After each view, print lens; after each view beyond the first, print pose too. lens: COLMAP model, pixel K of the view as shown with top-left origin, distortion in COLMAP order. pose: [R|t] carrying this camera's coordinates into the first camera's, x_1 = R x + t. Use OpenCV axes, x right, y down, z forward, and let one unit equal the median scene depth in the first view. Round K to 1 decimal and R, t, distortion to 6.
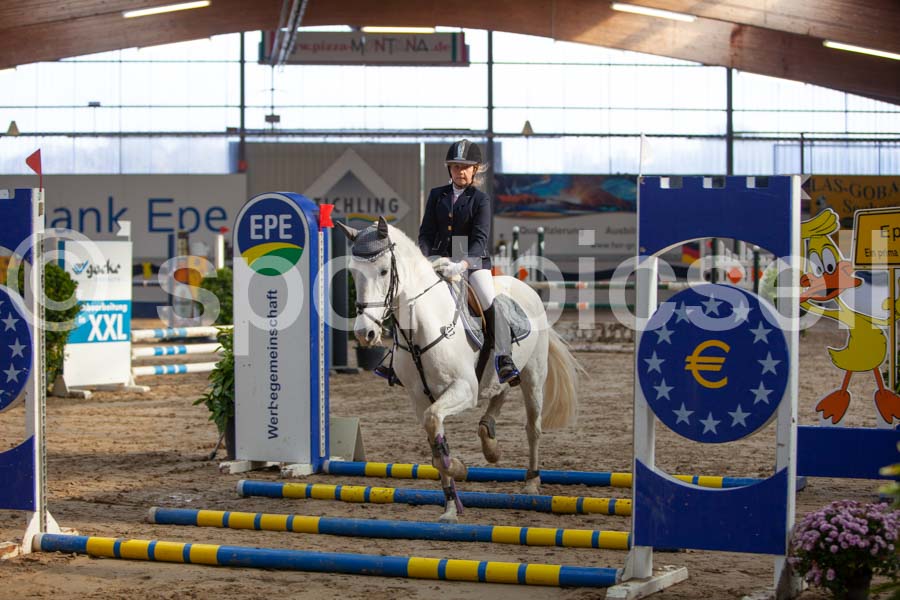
lens RADIAL K [[2025.3, 0, 450.0], [0, 2025.3, 300.0], [0, 0, 1]] dist [-0.262419, -0.097315]
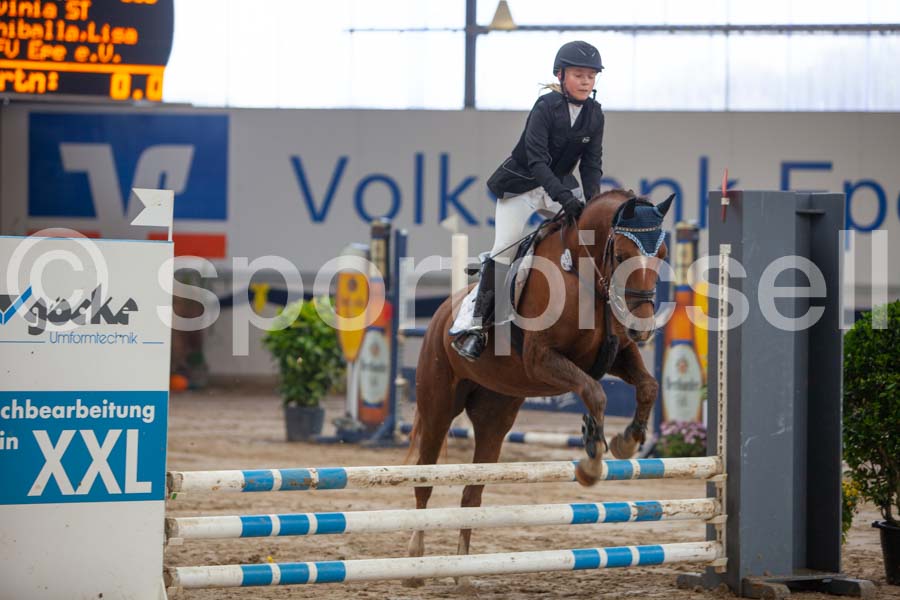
lens RADIAL K [[3439.5, 0, 469.7], [0, 3439.5, 300.3], [0, 0, 1]] dist [0.235889, 2.871835]
pose [[0.943806, 0.024613, -0.329582, 0.119845], [-0.029546, 0.999514, -0.009967, -0.013446], [0.329176, 0.019144, 0.944074, 0.406071]]
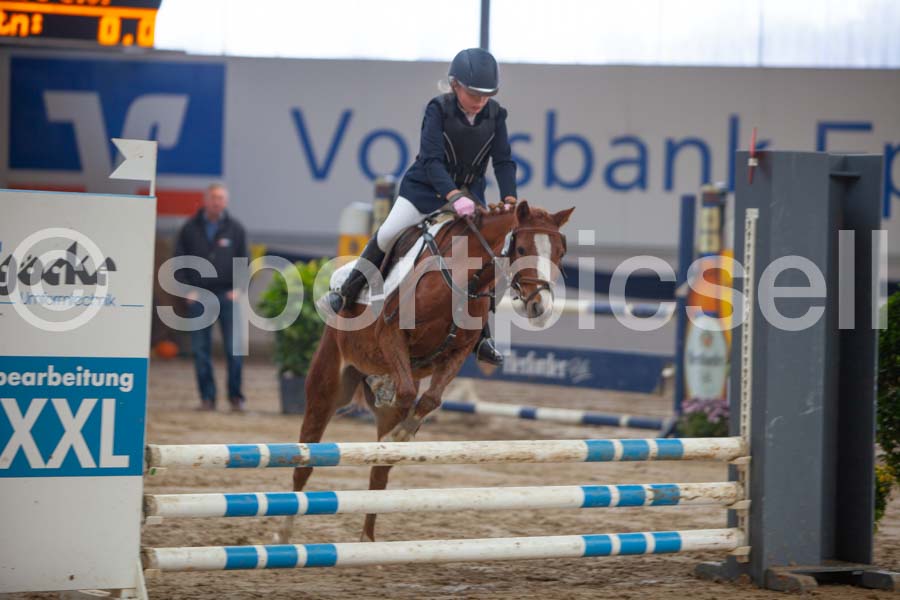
lens RADIAL K [[3668.9, 0, 472.3], [0, 3668.9, 300.5], [0, 0, 1]] dist [0.306380, 5.751678]
pose [[0.942229, 0.041148, -0.332432, 0.119049], [-0.043829, 0.999039, -0.000567, -0.013287], [0.332089, 0.015105, 0.943127, 0.414085]]
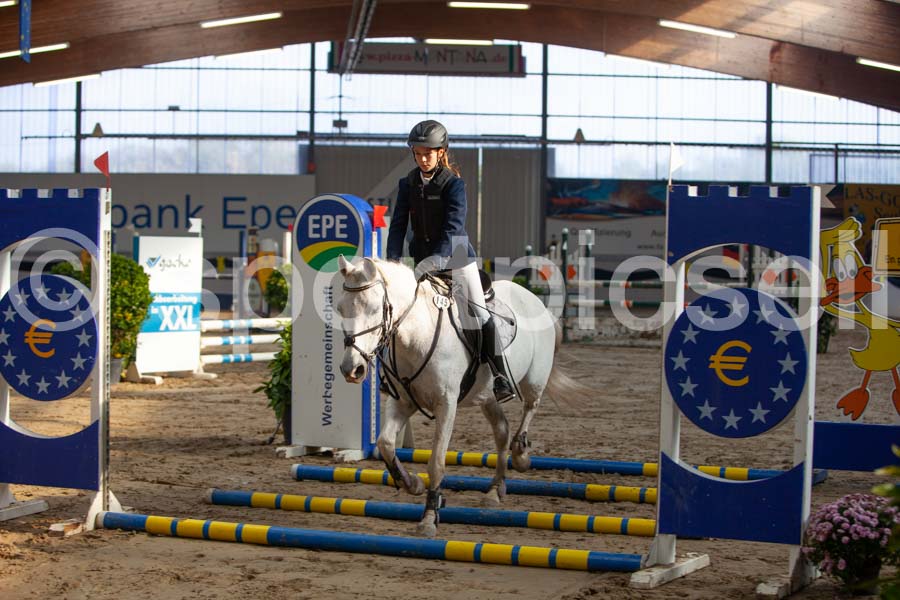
lens RADIAL K [[1897.1, 0, 450.0], [0, 1897.1, 300.0], [0, 0, 1]] dist [-0.308592, -0.111996]
pose [[0.999421, 0.014661, -0.030708, 0.004603], [-0.014576, 0.999889, 0.002994, -0.000958], [0.030749, -0.002545, 0.999524, 0.003601]]
